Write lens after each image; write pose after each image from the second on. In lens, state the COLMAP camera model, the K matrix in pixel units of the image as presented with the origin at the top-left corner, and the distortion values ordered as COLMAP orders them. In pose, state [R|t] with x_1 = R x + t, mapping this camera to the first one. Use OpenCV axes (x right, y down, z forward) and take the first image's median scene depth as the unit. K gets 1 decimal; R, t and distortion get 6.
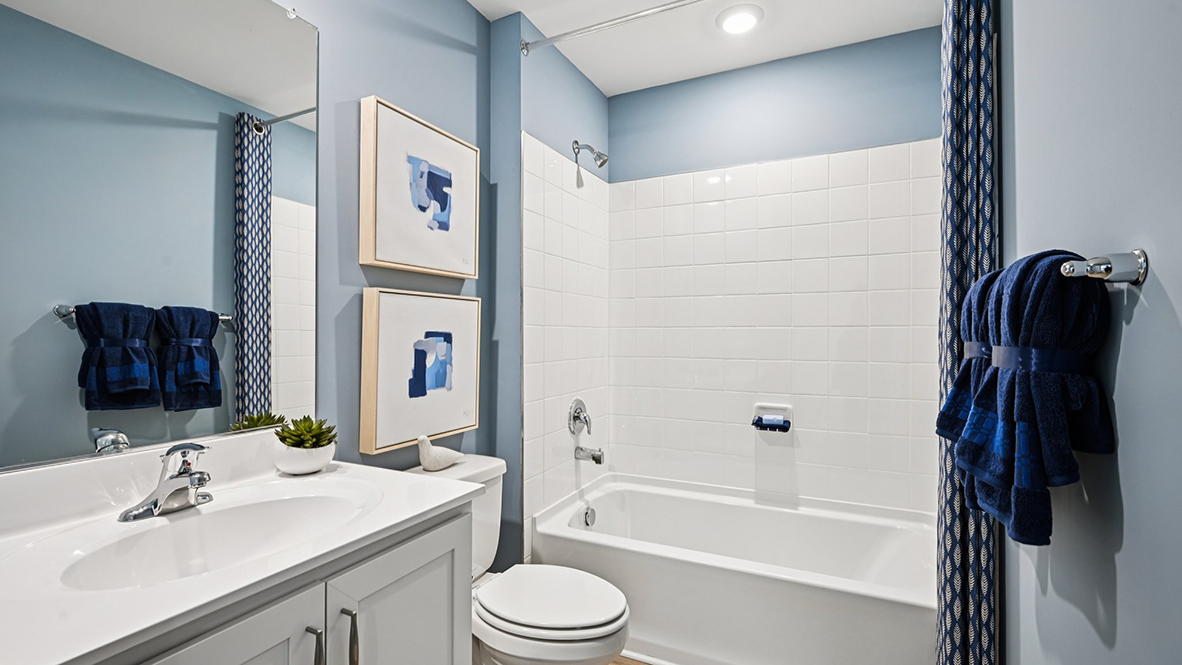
lens RADIAL K [[518.0, 0, 586.0], [0, 518.0, 329.2], [0, 0, 1]] dist [-0.000791, -0.000133]
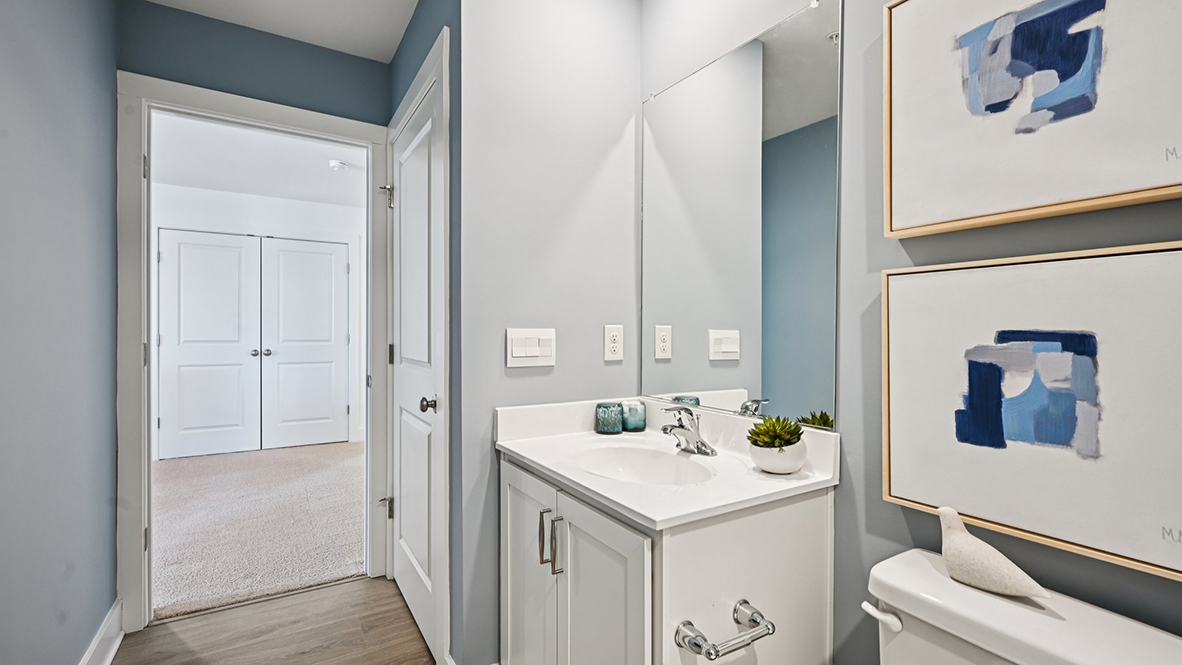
lens RADIAL K [[519.4, 0, 591.1], [0, 519.4, 332.1], [0, 0, 1]] dist [-0.000581, -0.000174]
pose [[-0.525126, 0.003785, -0.851016, 0.379081], [0.010841, 0.999939, -0.002242, 0.002605], [0.850955, -0.010403, -0.525135, 0.913796]]
